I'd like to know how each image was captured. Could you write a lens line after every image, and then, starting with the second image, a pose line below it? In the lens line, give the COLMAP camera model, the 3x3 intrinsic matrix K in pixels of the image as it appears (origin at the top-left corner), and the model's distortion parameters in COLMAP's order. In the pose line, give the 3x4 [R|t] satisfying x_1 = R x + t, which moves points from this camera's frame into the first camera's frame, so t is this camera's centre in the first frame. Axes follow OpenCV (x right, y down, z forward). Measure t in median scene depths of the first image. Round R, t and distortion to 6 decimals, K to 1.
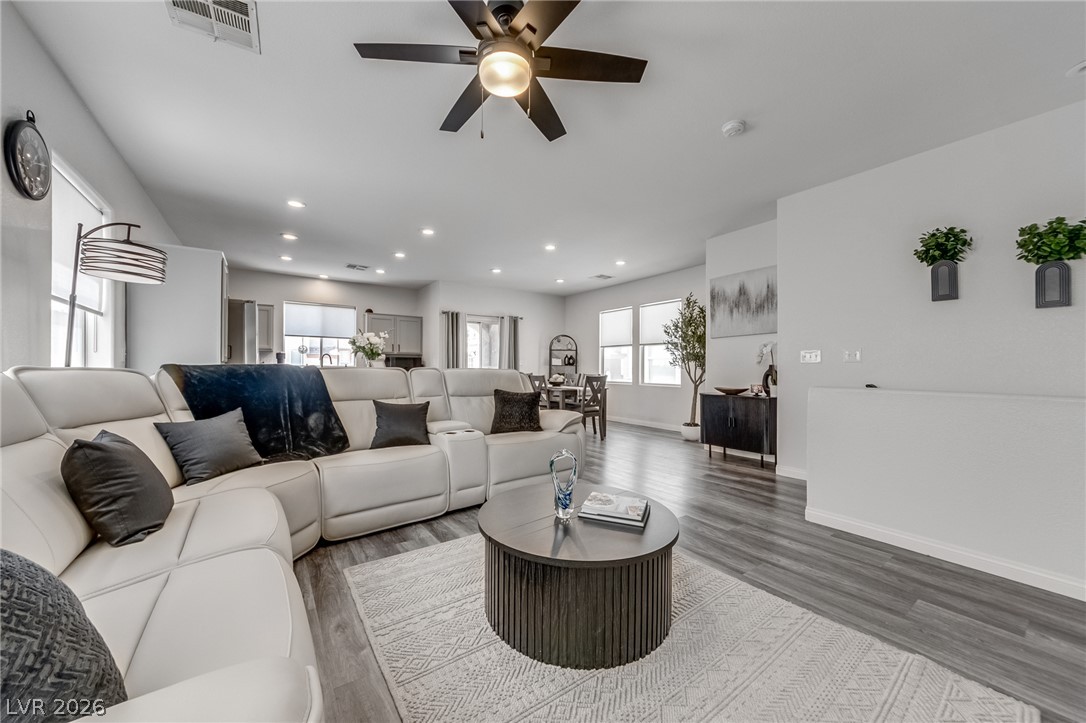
lens RADIAL K [[392.3, 0, 546.0], [0, 392.3, 372.5], [0, 0, 1]] dist [0.006851, -0.000164]
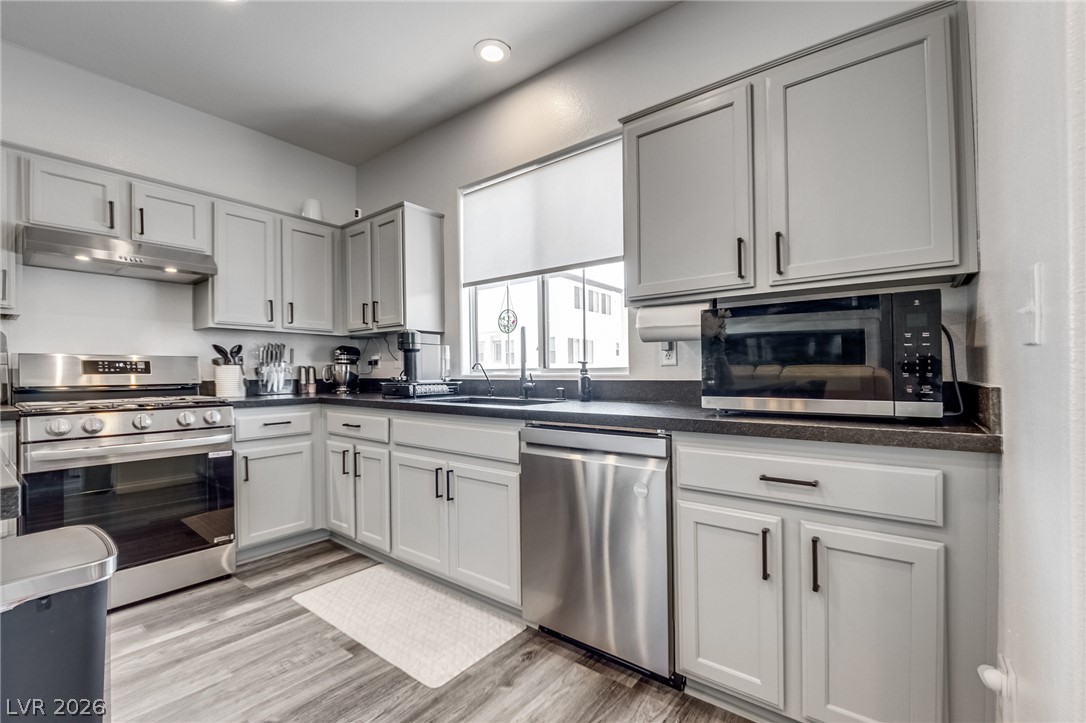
lens RADIAL K [[459.5, 0, 548.5], [0, 459.5, 369.8], [0, 0, 1]] dist [0.001123, -0.000417]
pose [[0.286812, -0.010744, -0.957927, -0.222659], [-0.004707, 0.999909, -0.012624, -0.011304], [0.957975, 0.008130, 0.286735, 0.884929]]
